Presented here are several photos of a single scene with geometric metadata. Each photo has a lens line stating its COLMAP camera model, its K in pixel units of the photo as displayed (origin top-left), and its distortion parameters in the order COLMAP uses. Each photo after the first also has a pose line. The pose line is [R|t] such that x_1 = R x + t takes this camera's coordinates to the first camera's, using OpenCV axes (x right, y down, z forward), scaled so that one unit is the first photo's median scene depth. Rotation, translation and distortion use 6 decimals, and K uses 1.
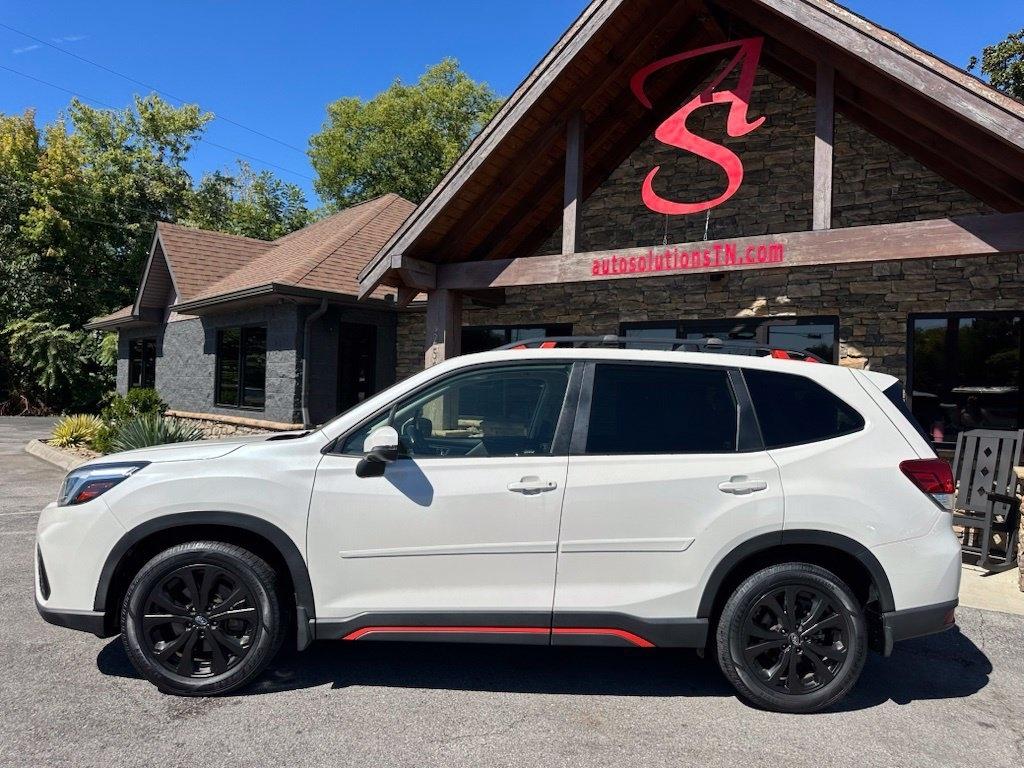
lens RADIAL K [[740.8, 0, 555.0], [0, 740.8, 375.7], [0, 0, 1]] dist [0.012089, -0.024471]
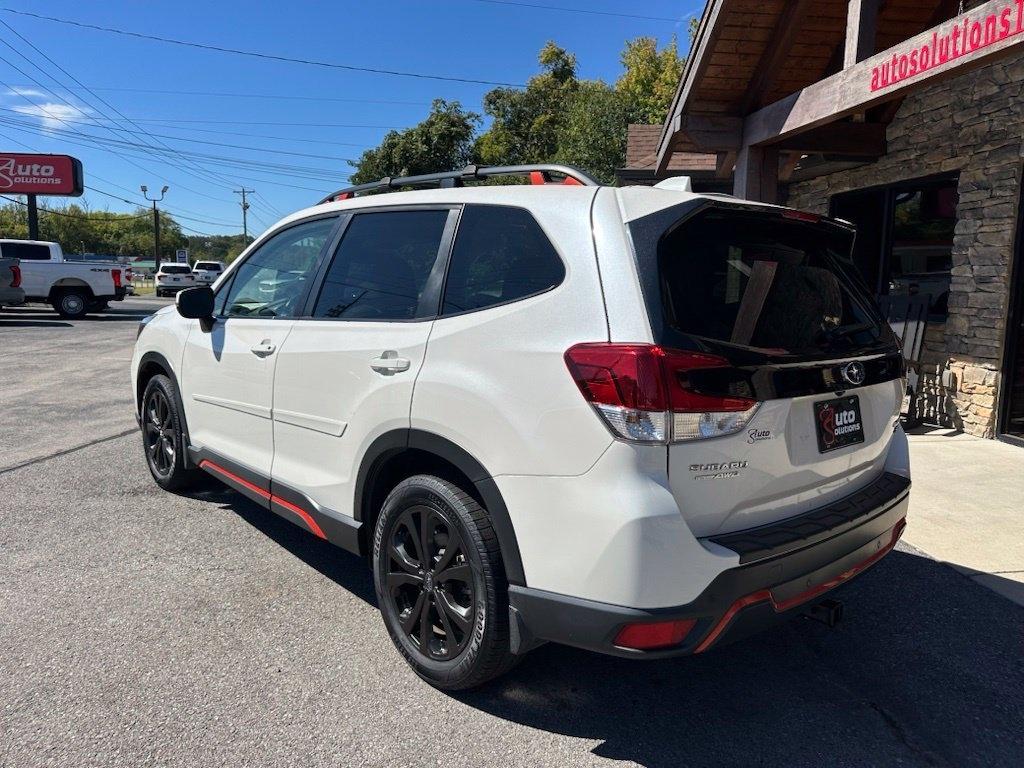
lens RADIAL K [[740.8, 0, 492.9], [0, 740.8, 391.3], [0, 0, 1]] dist [0.012089, -0.024471]
pose [[0.621416, 0.095304, -0.777663, 0.406638], [0.026129, 0.989501, 0.142145, 0.033028], [0.783045, -0.108650, 0.612401, 0.283428]]
